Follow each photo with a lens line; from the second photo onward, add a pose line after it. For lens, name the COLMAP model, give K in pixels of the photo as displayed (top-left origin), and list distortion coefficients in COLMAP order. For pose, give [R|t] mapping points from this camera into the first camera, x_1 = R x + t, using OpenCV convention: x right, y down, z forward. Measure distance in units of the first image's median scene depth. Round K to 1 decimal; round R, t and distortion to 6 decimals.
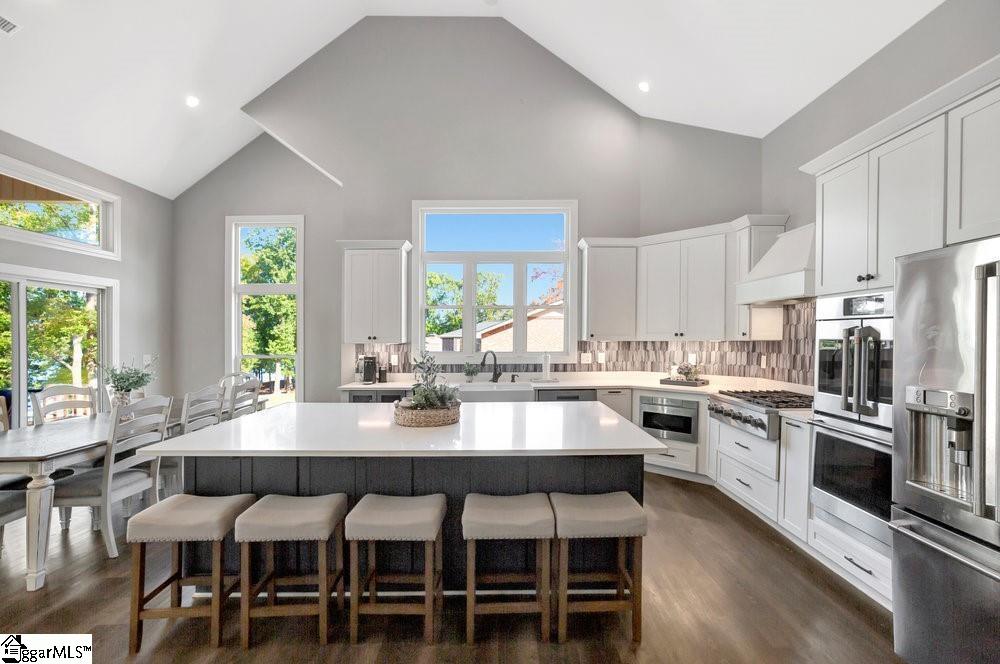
lens RADIAL K [[460.8, 0, 502.9], [0, 460.8, 335.6], [0, 0, 1]] dist [-0.003306, 0.000155]
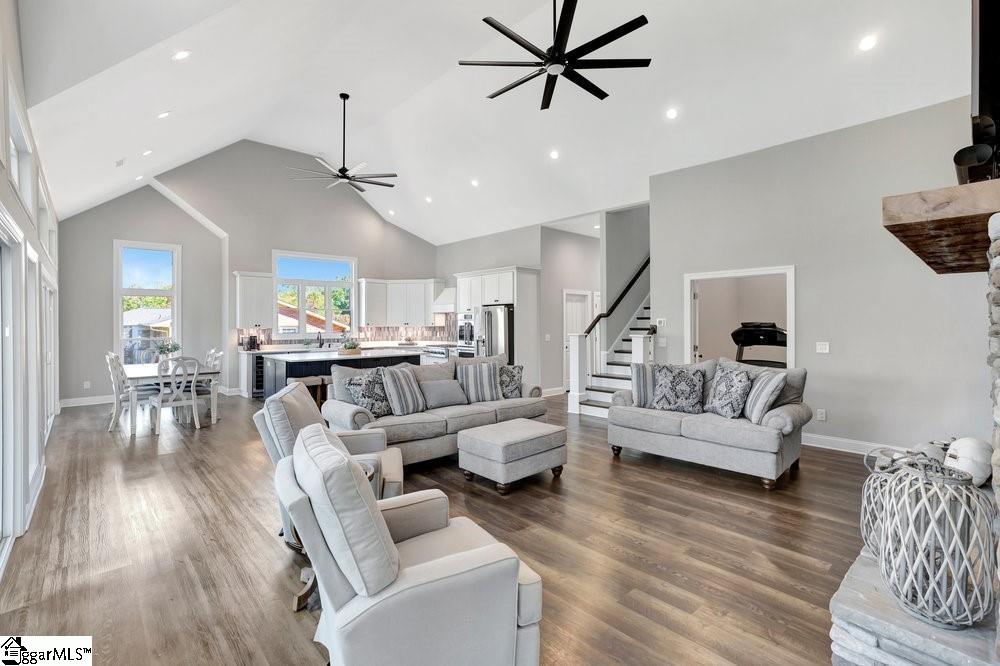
lens RADIAL K [[467.7, 0, 498.6], [0, 467.7, 327.8], [0, 0, 1]] dist [-0.000951, 0.000925]
pose [[0.743758, -0.003551, 0.668439, -0.844847], [-0.002817, 0.999960, 0.008446, -0.003857], [-0.668443, -0.008165, 0.743719, -1.064292]]
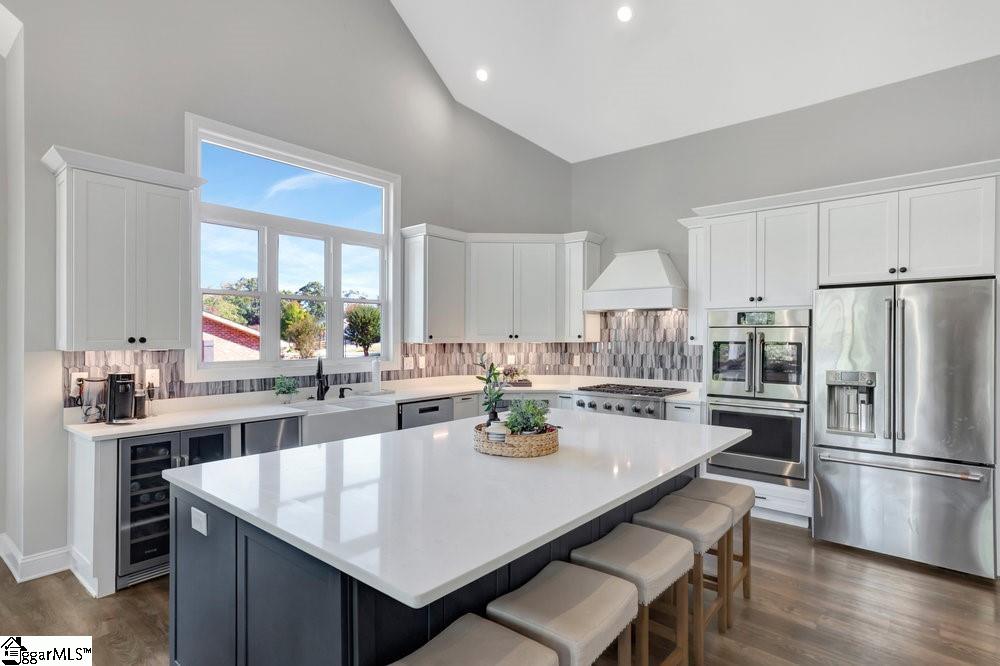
lens RADIAL K [[531.9, 0, 501.6], [0, 531.9, 336.9], [0, 0, 1]] dist [0.042627, 0.000419]
pose [[0.655847, 0.005100, 0.754877, -0.509261], [-0.005225, 0.999984, -0.002216, 0.001159], [-0.754876, -0.002491, 0.655863, 0.242260]]
